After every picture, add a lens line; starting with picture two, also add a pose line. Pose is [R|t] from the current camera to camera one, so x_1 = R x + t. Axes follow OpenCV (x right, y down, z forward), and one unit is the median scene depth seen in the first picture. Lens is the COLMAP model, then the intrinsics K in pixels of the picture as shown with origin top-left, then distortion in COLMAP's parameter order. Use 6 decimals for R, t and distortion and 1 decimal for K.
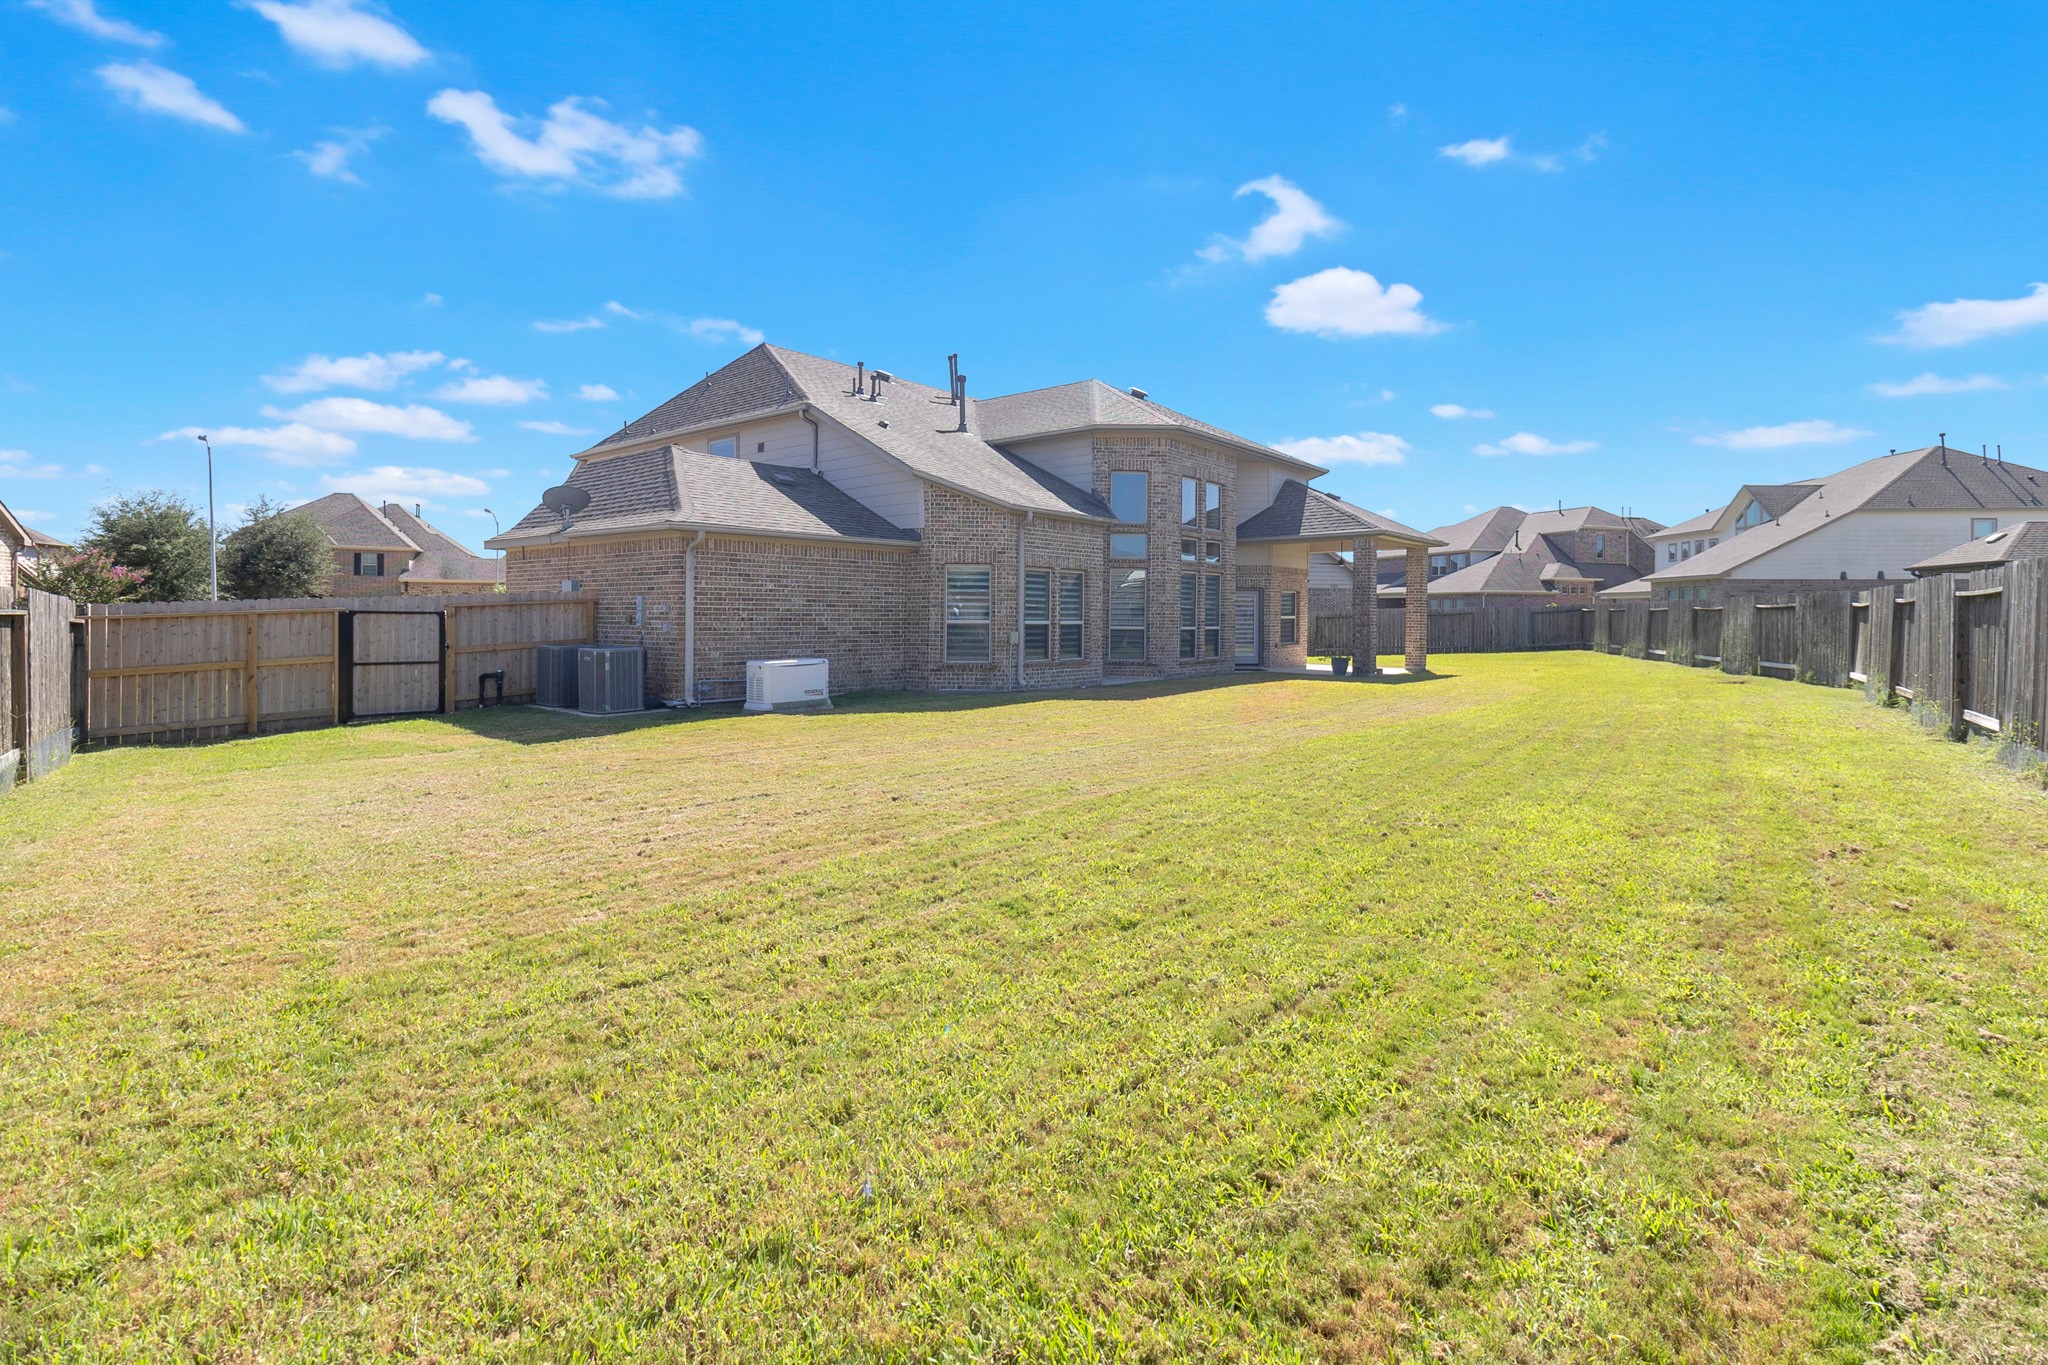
lens RADIAL K [[955.4, 0, 1031.2], [0, 955.4, 614.3], [0, 0, 1]] dist [0.005053, 0.000444]
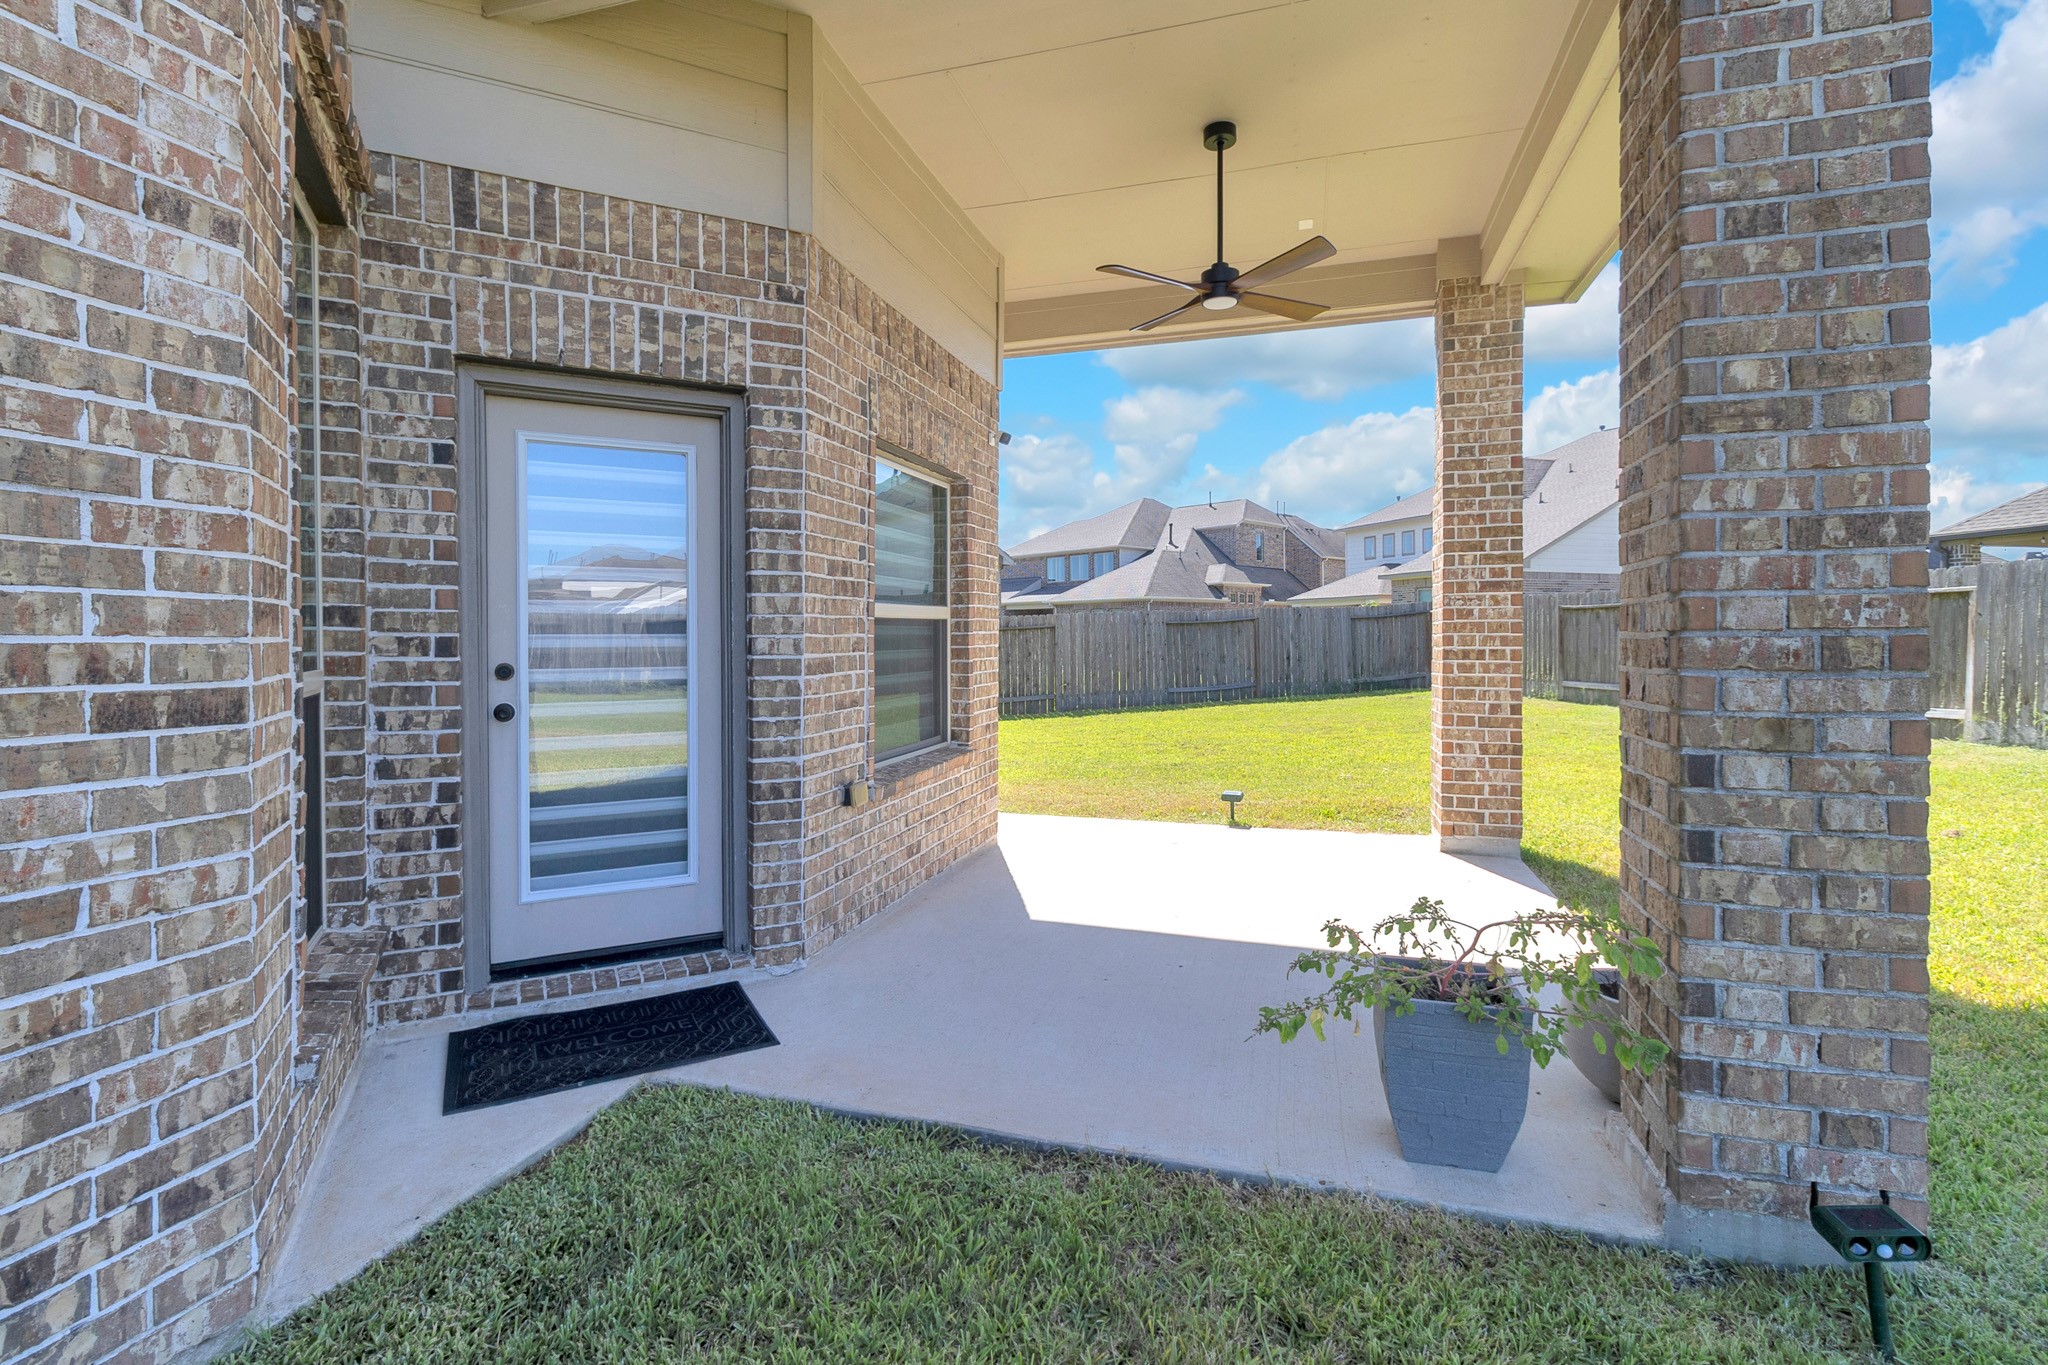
lens RADIAL K [[943.8, 0, 1023.6], [0, 943.8, 648.5], [0, 0, 1]] dist [0.001221, 0.000074]
pose [[0.918726, -0.013181, 0.394676, 0.117986], [0.008018, 0.999859, 0.014728, 0.004125], [-0.394815, -0.010366, 0.918702, 0.448766]]
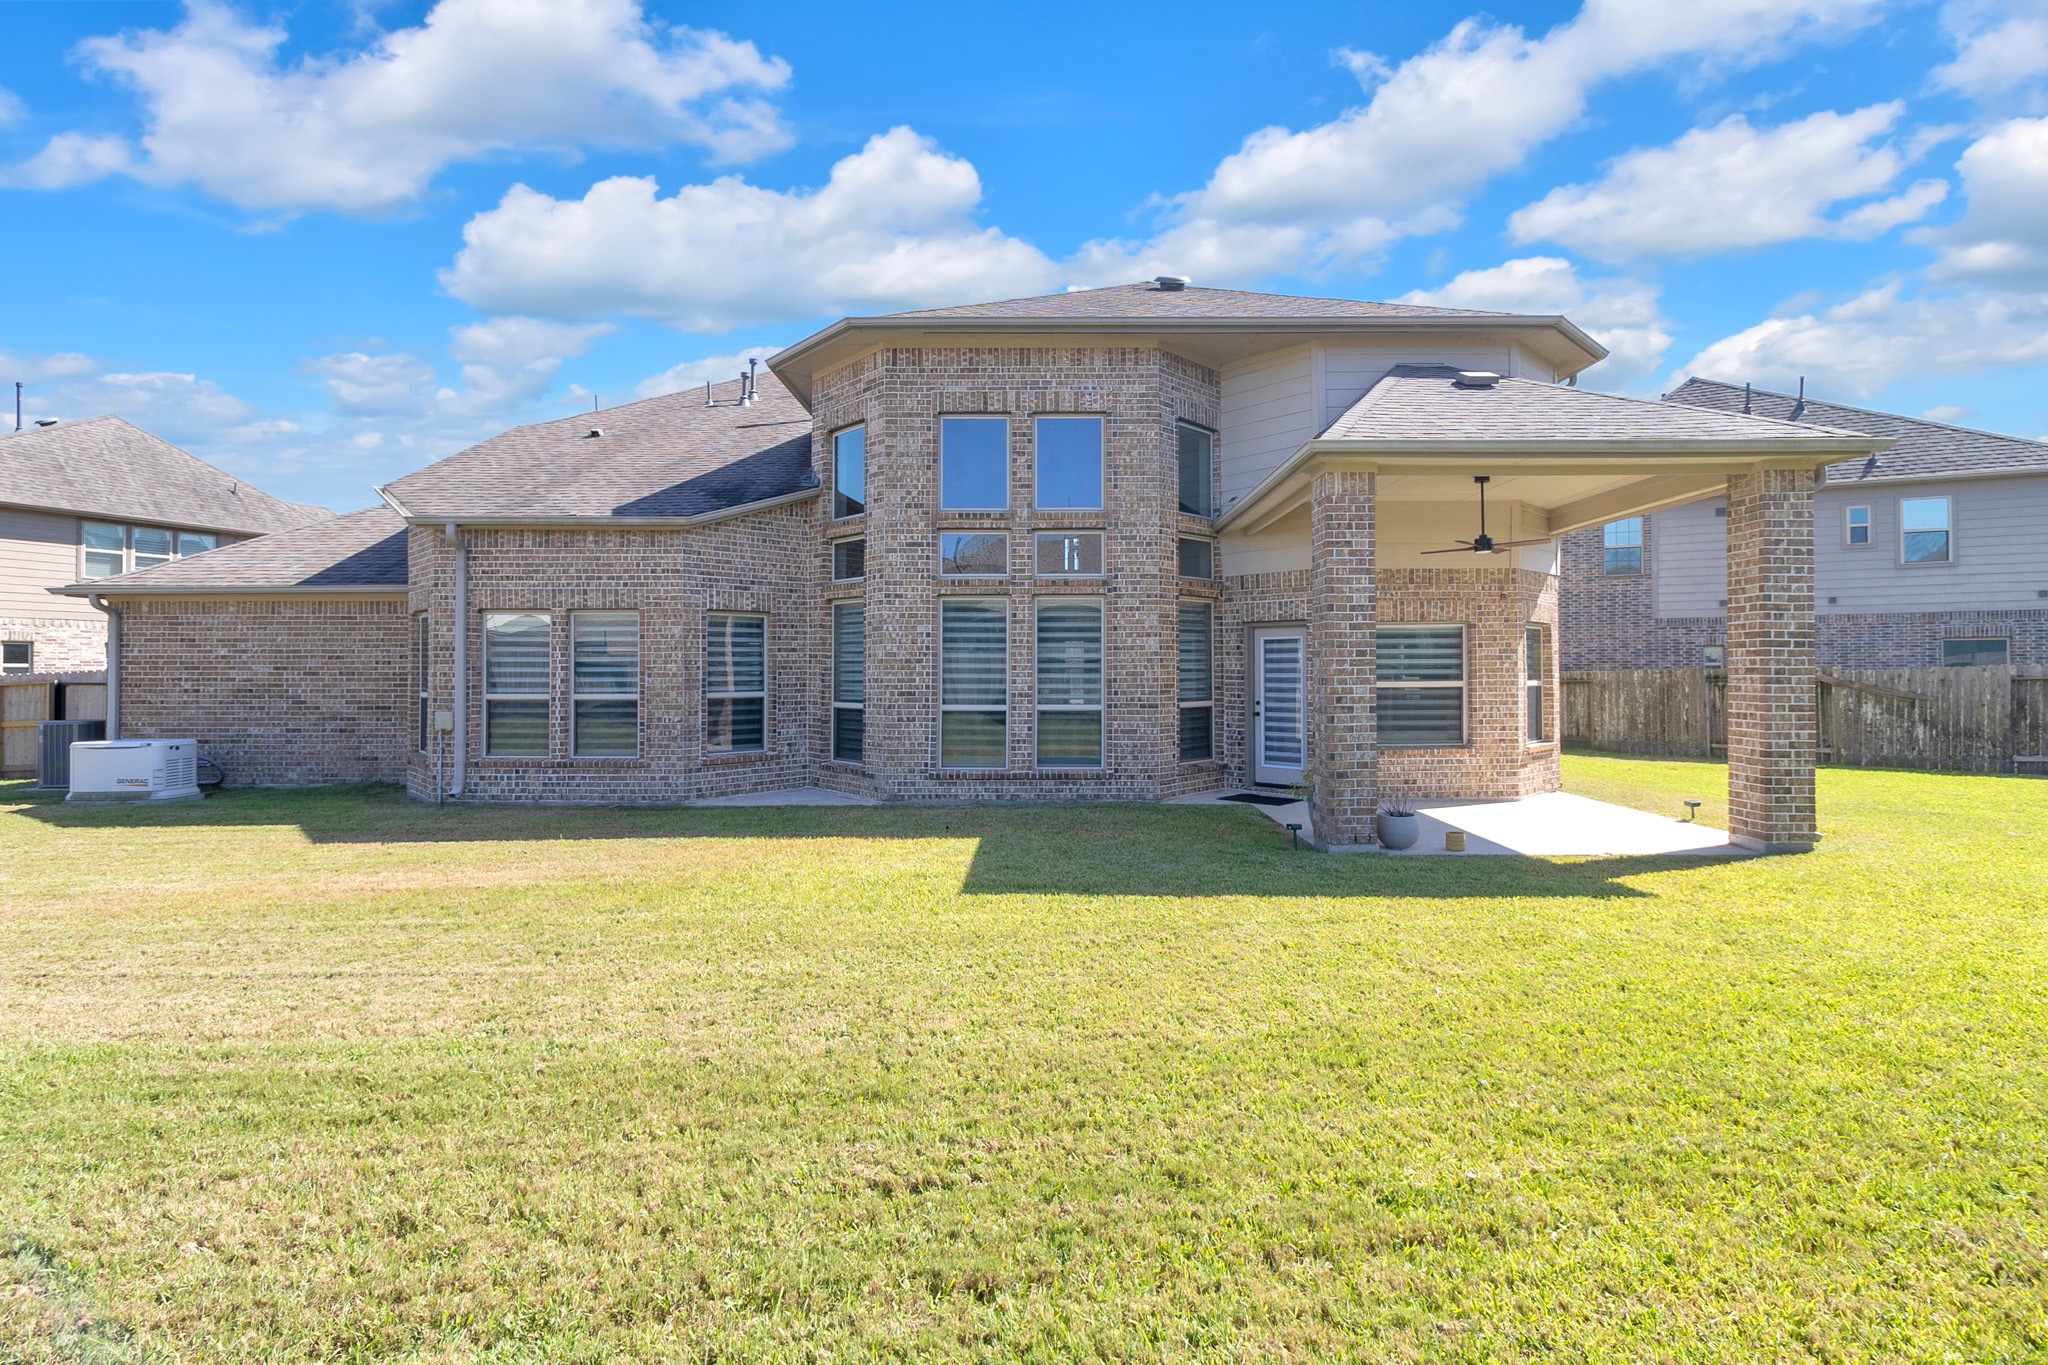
lens RADIAL K [[911.0, 0, 1027.5], [0, 911.0, 670.0], [0, 0, 1]] dist [0.000194, 0.000043]
pose [[0.638457, -0.007932, -0.769616, 0.255596], [0.007092, 0.999965, -0.004422, -0.001520], [0.769624, -0.002635, 0.638491, 0.326424]]
